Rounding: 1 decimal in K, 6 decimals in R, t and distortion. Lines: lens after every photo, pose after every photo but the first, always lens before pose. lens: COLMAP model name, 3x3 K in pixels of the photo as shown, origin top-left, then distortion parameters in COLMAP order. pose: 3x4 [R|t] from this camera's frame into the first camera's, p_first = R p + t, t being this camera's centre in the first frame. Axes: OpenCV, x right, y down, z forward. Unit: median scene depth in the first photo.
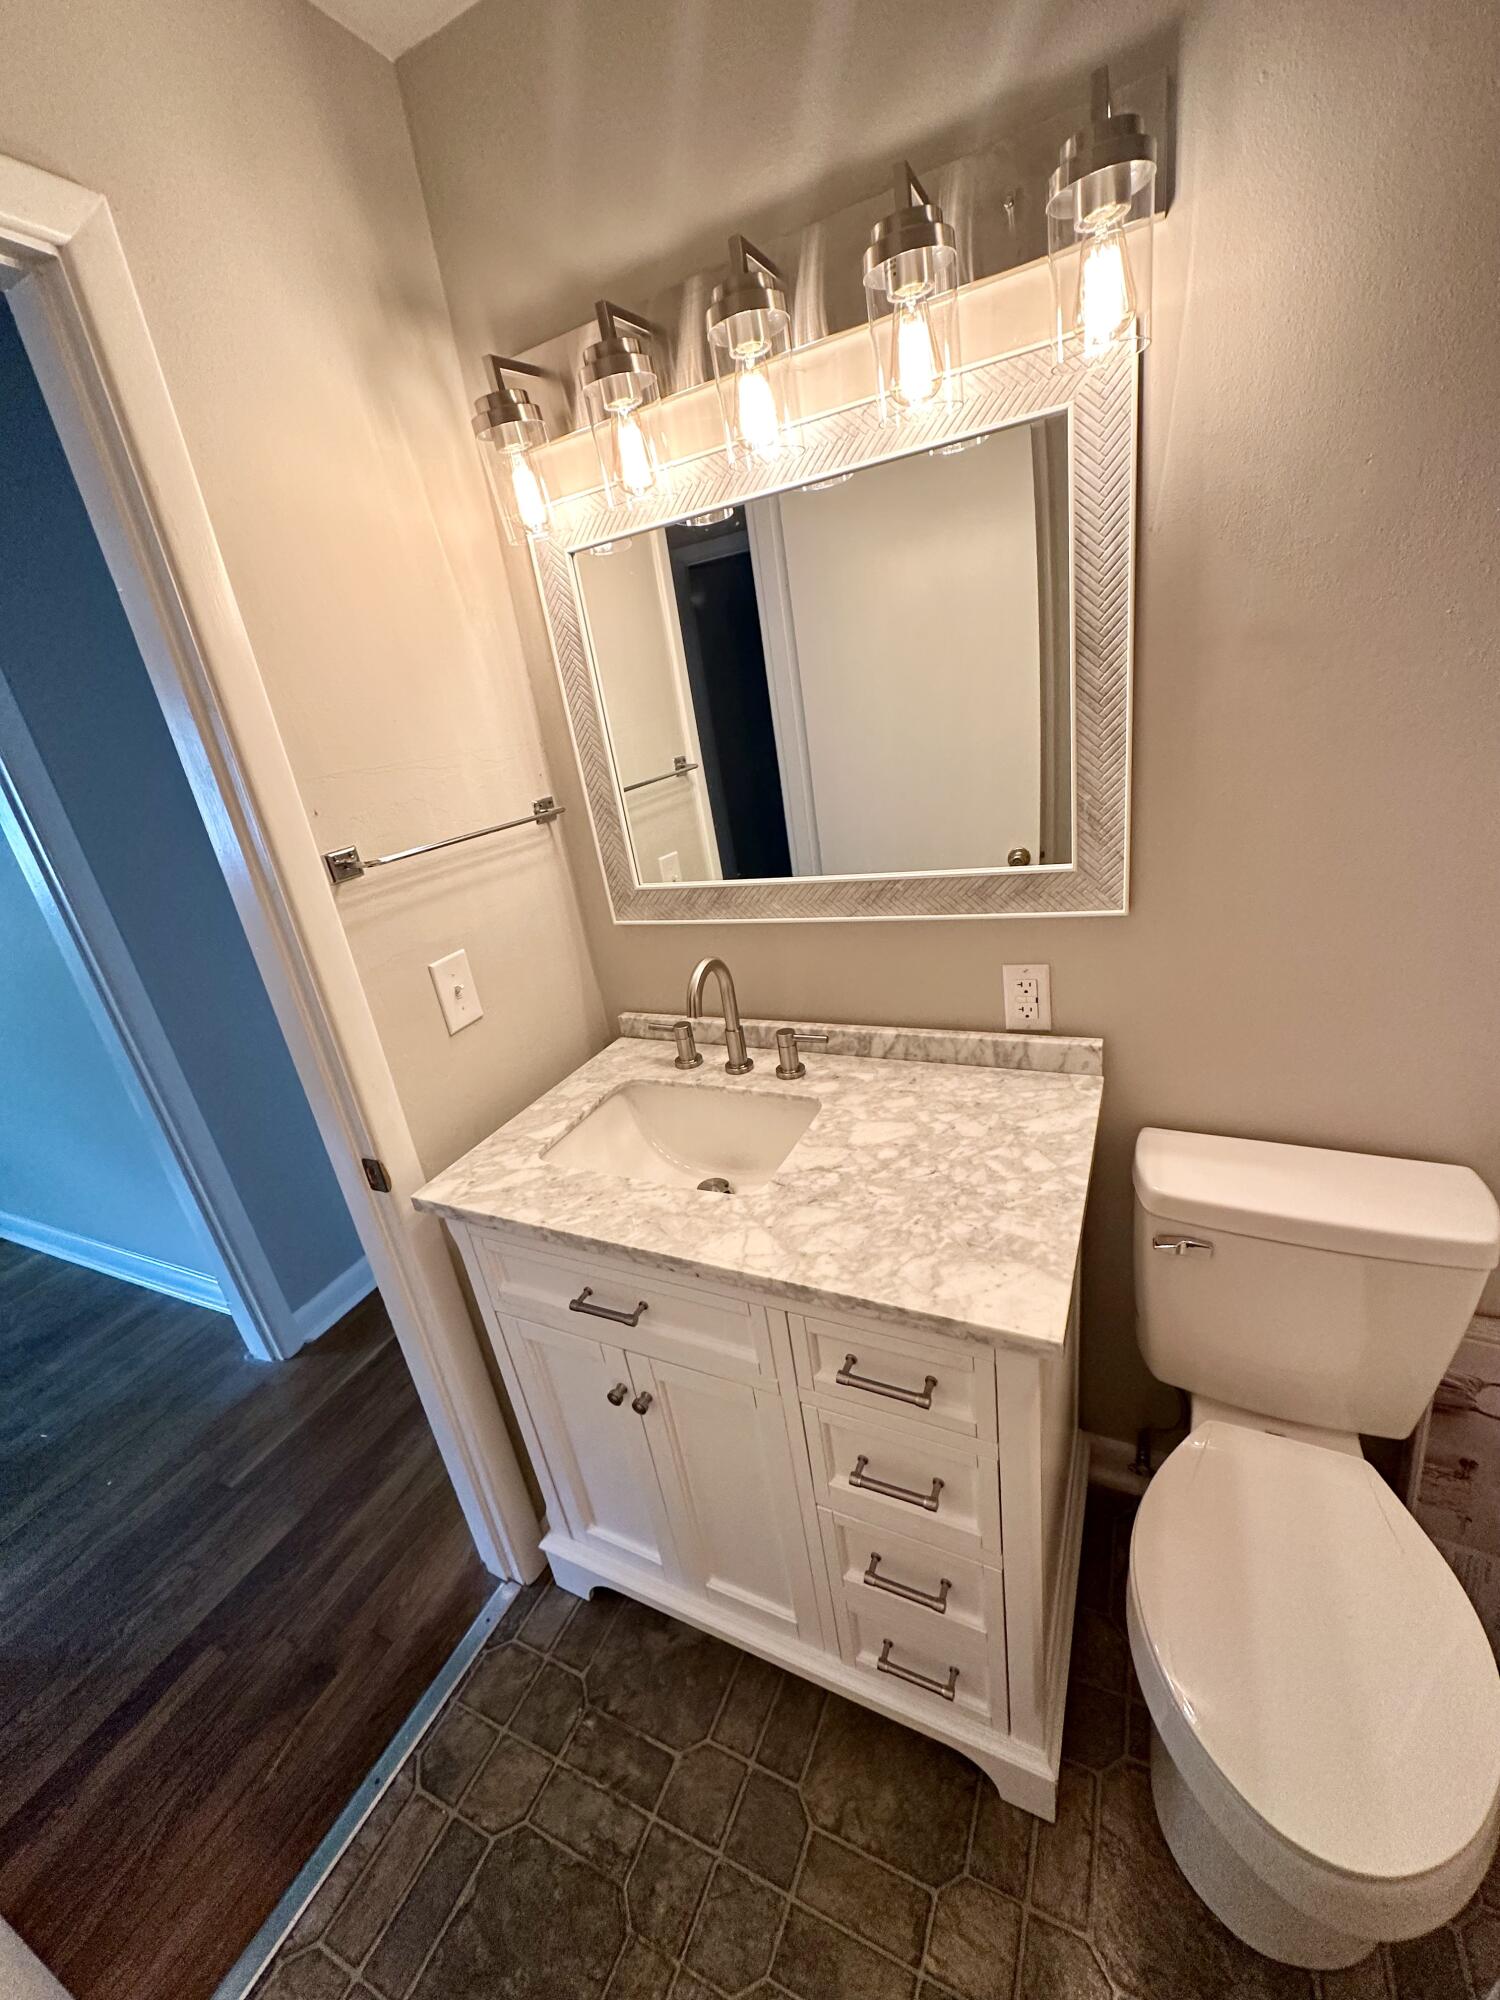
lens RADIAL K [[796.8, 0, 746.5], [0, 796.8, 999.5], [0, 0, 1]] dist [-0.003038, -0.000527]
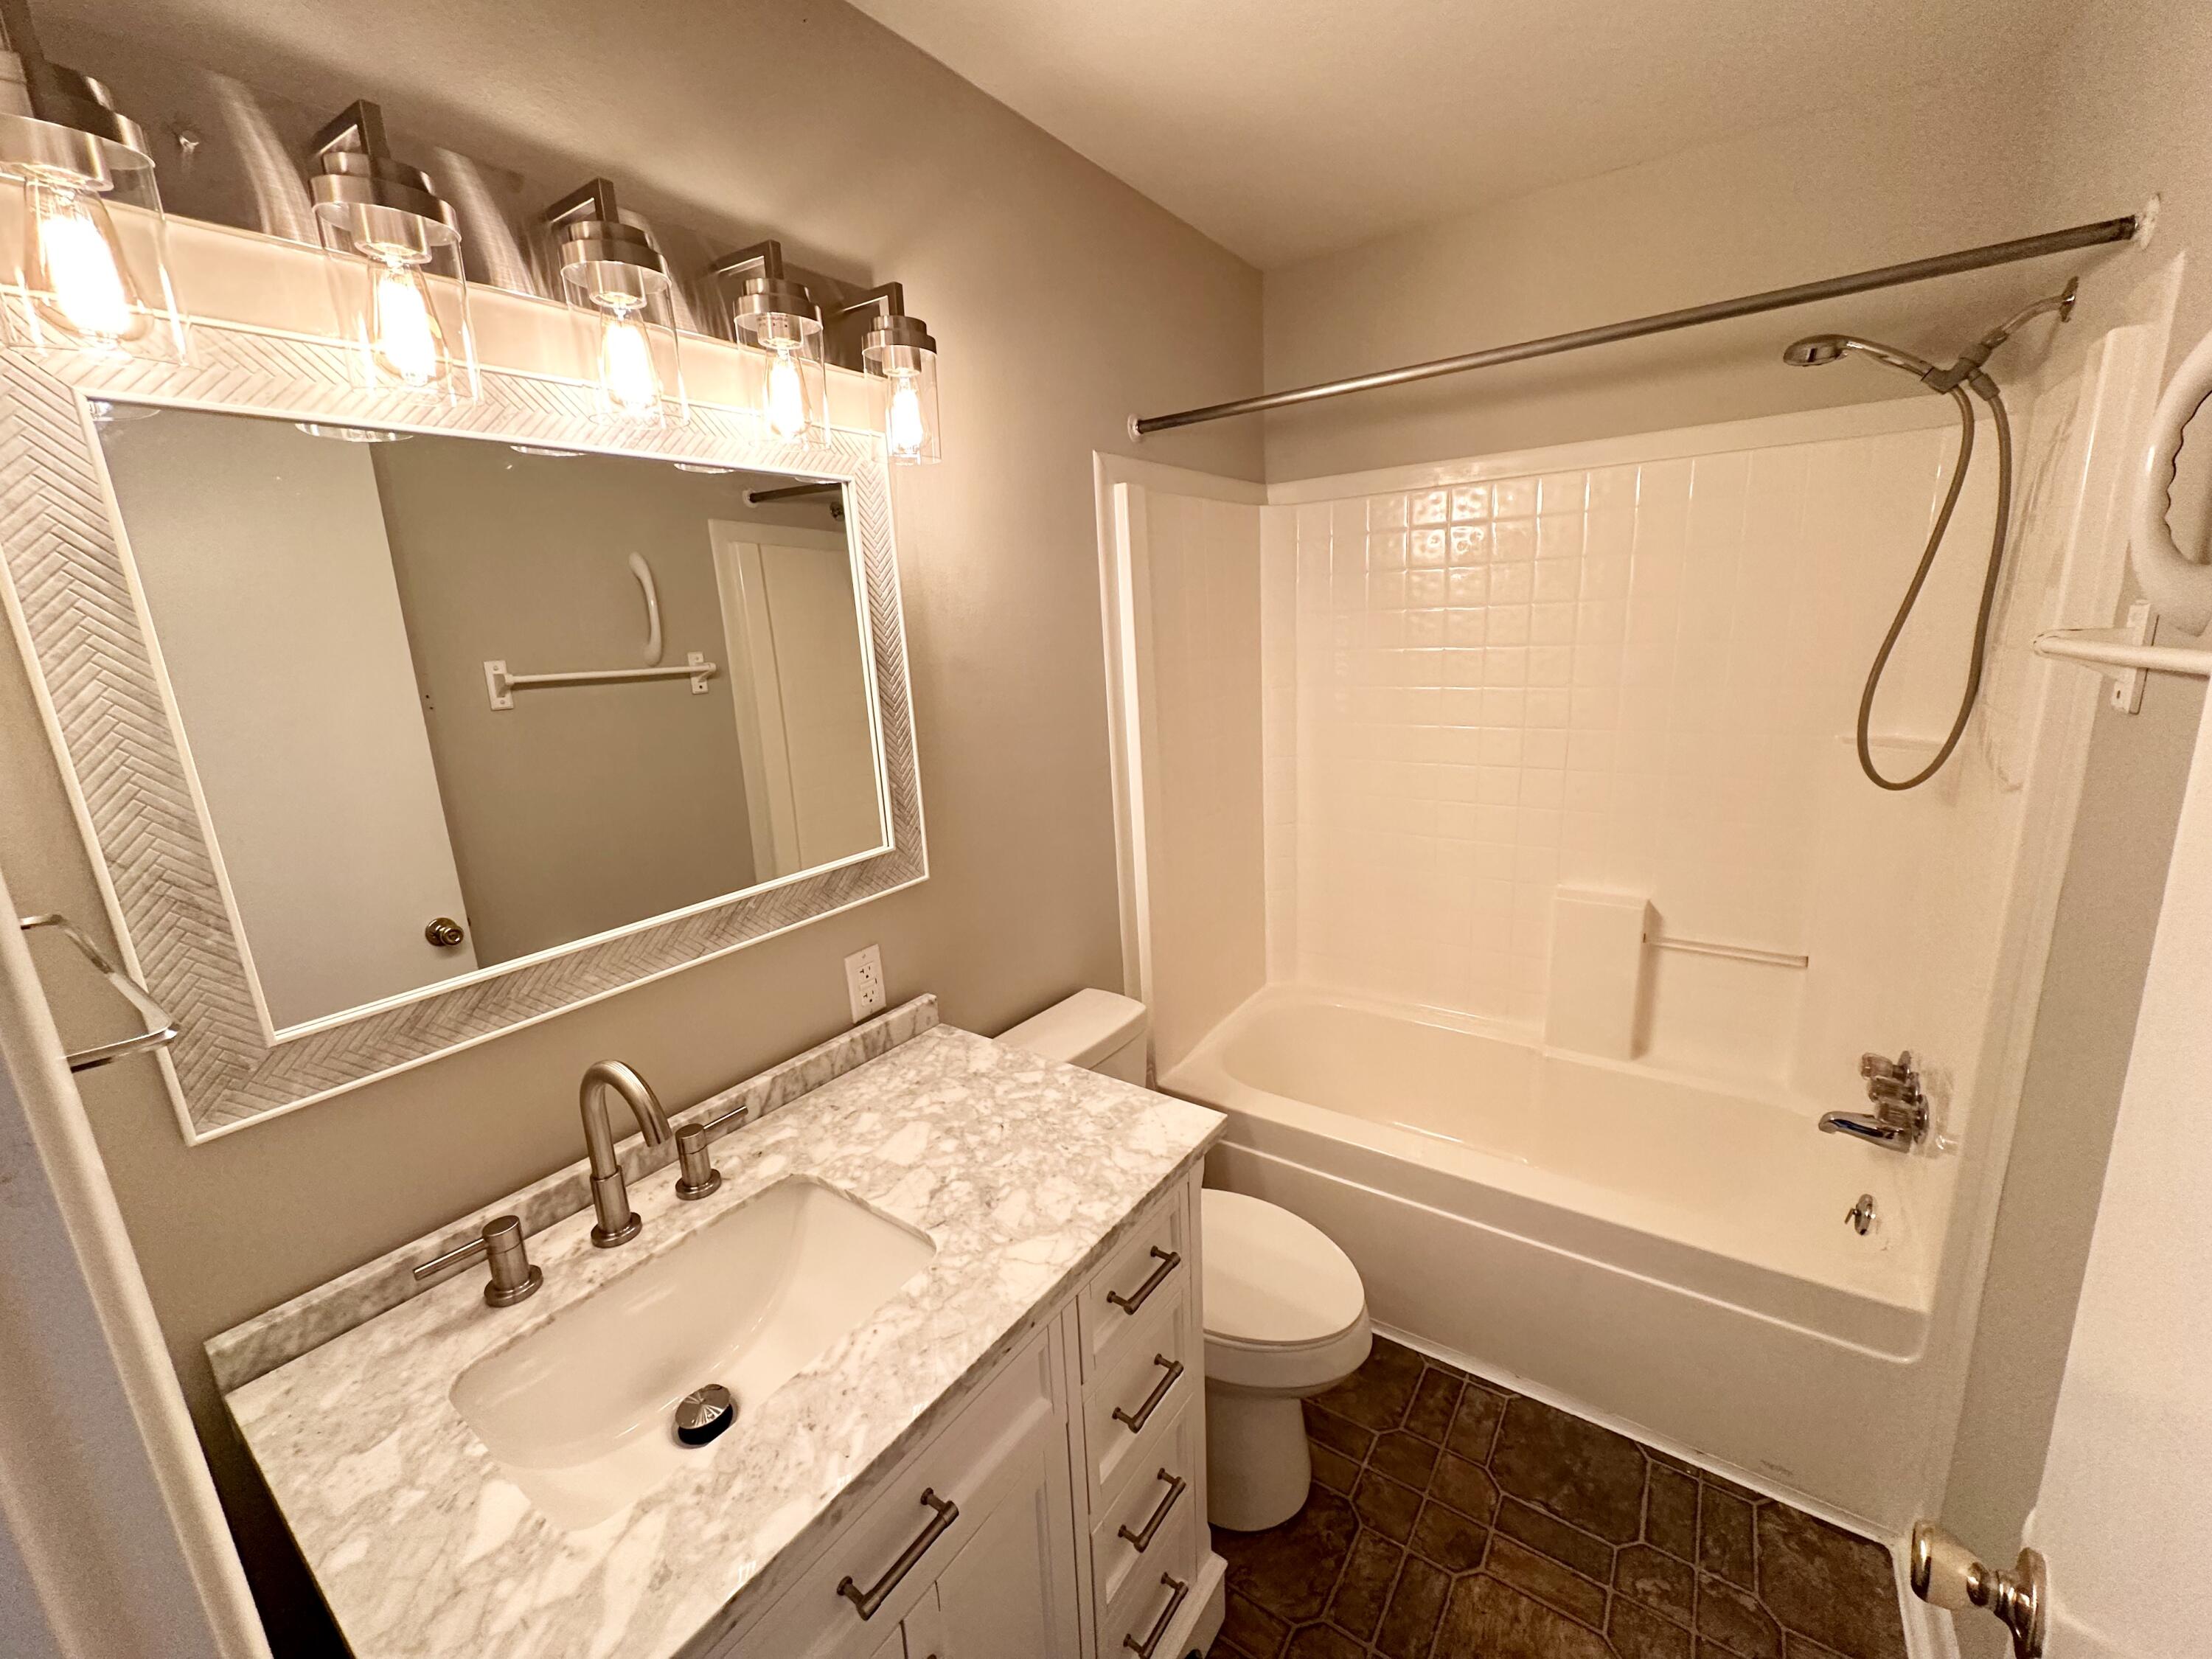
lens RADIAL K [[881.3, 0, 1100.7], [0, 881.3, 831.0], [0, 0, 1]] dist [-0.003038, -0.000527]
pose [[0.172582, -0.089596, 0.980912, -0.679031], [0.378941, 0.925249, 0.017841, -0.087931], [-0.909186, 0.368629, 0.193633, 0.431708]]
